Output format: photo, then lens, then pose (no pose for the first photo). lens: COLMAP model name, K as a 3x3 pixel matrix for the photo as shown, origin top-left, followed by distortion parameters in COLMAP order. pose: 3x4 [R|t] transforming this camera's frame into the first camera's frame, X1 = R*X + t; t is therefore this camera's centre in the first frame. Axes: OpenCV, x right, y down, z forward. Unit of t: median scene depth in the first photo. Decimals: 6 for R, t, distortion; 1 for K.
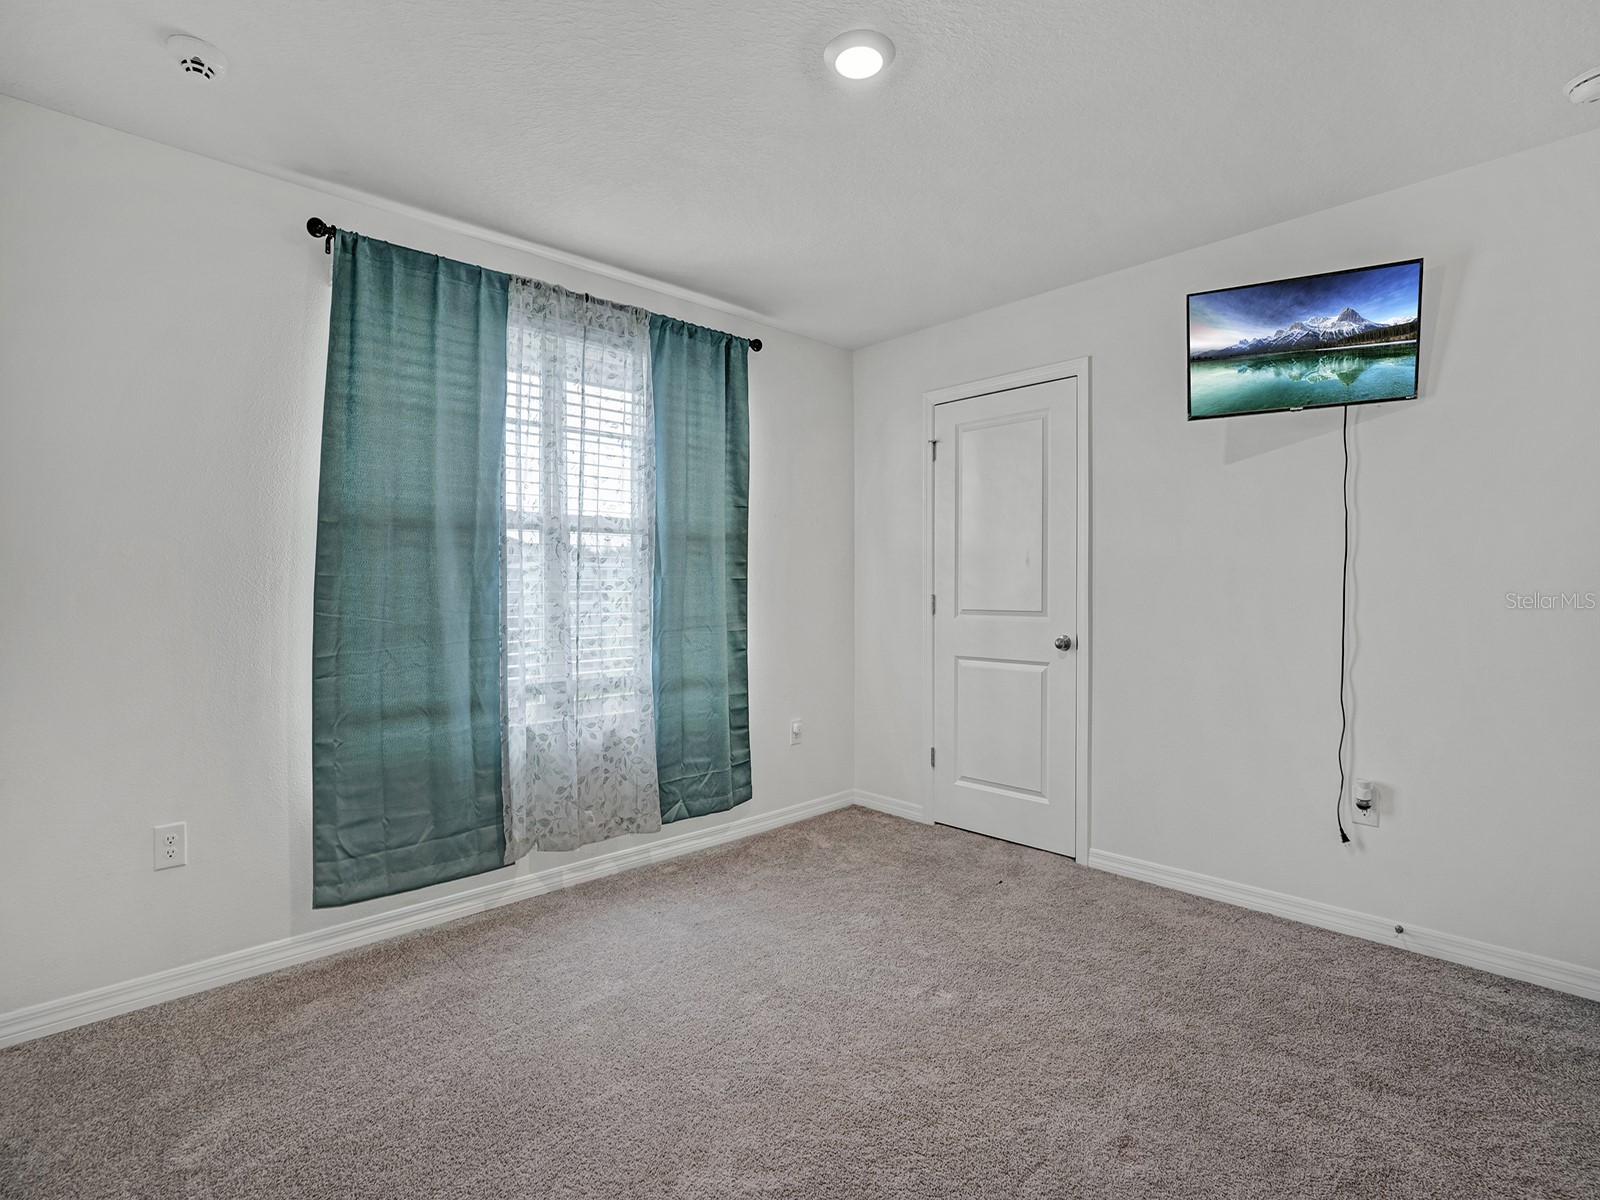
lens RADIAL K [[740.7, 0, 806.6], [0, 740.7, 597.1], [0, 0, 1]] dist [-0.044288, 0.006629]
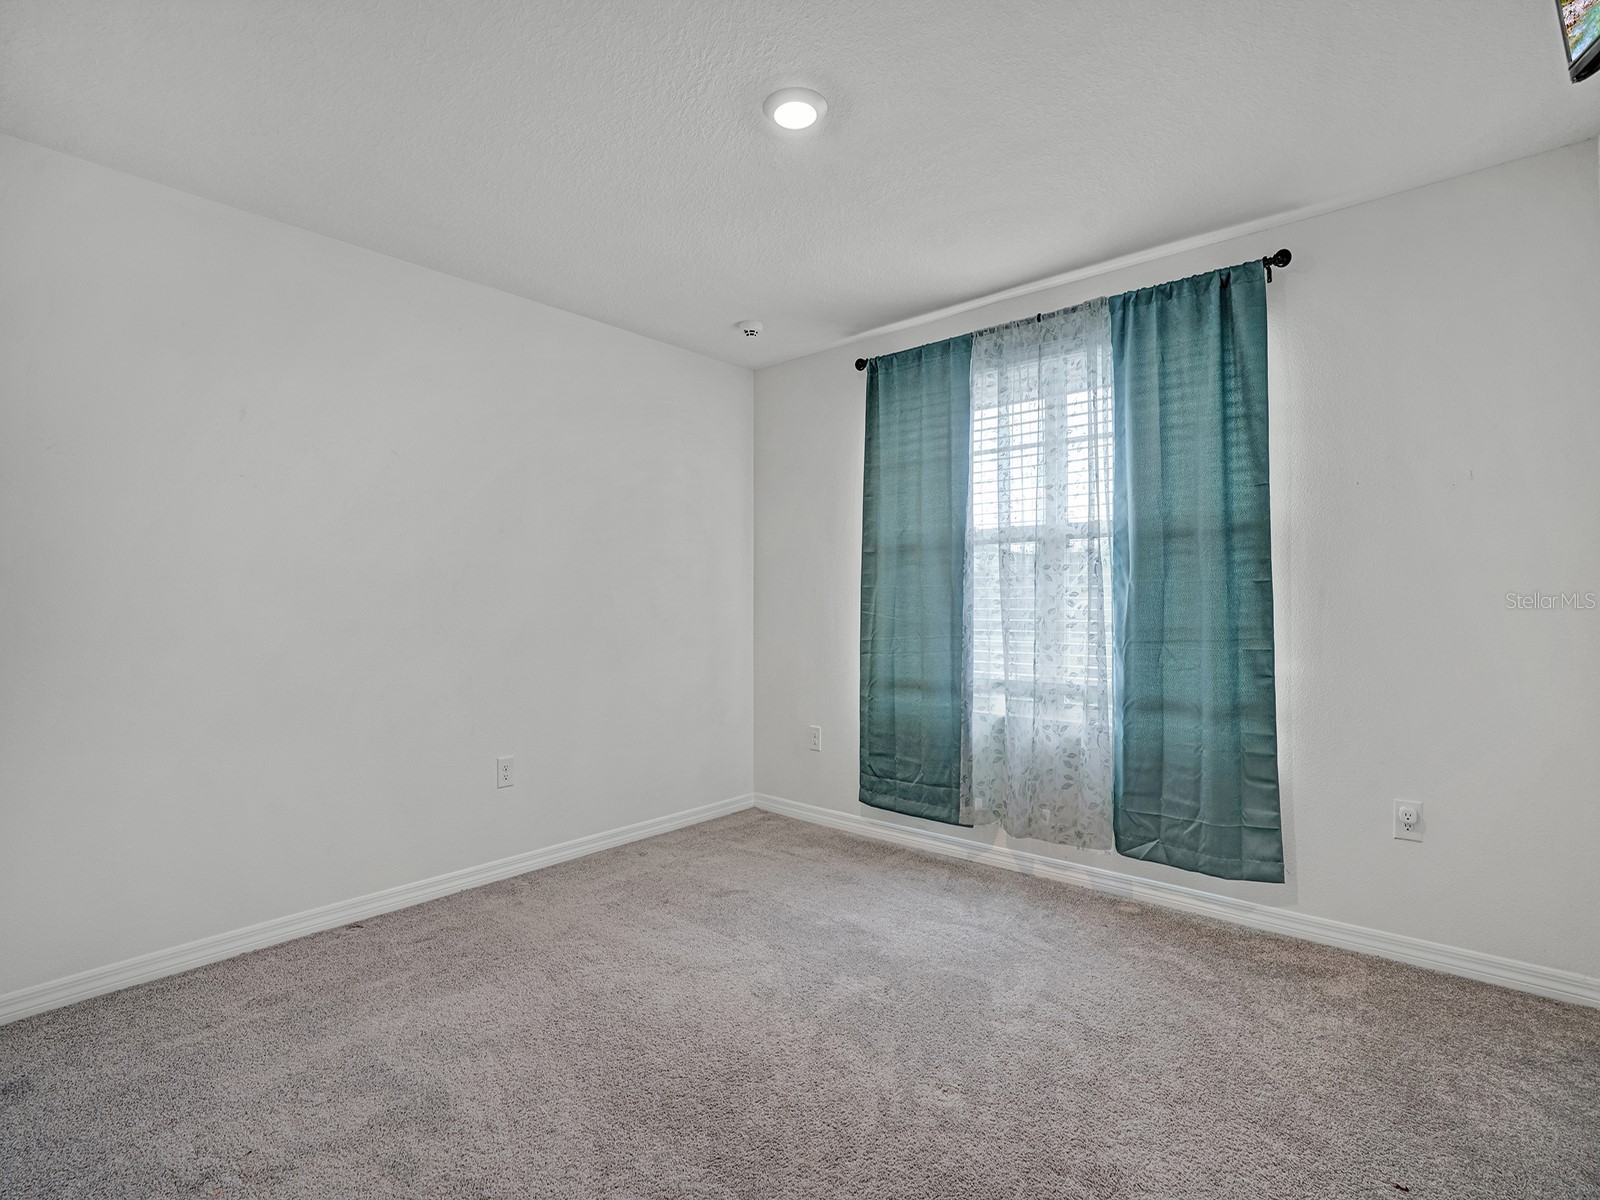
lens RADIAL K [[740.7, 0, 805.0], [0, 740.7, 597.3], [0, 0, 1]] dist [-0.044288, 0.006629]
pose [[0.125437, 0.000013, -0.992102, 0.693132], [-0.008227, 0.999966, -0.001027, -0.004330], [0.992068, 0.008291, 0.125432, 0.535436]]
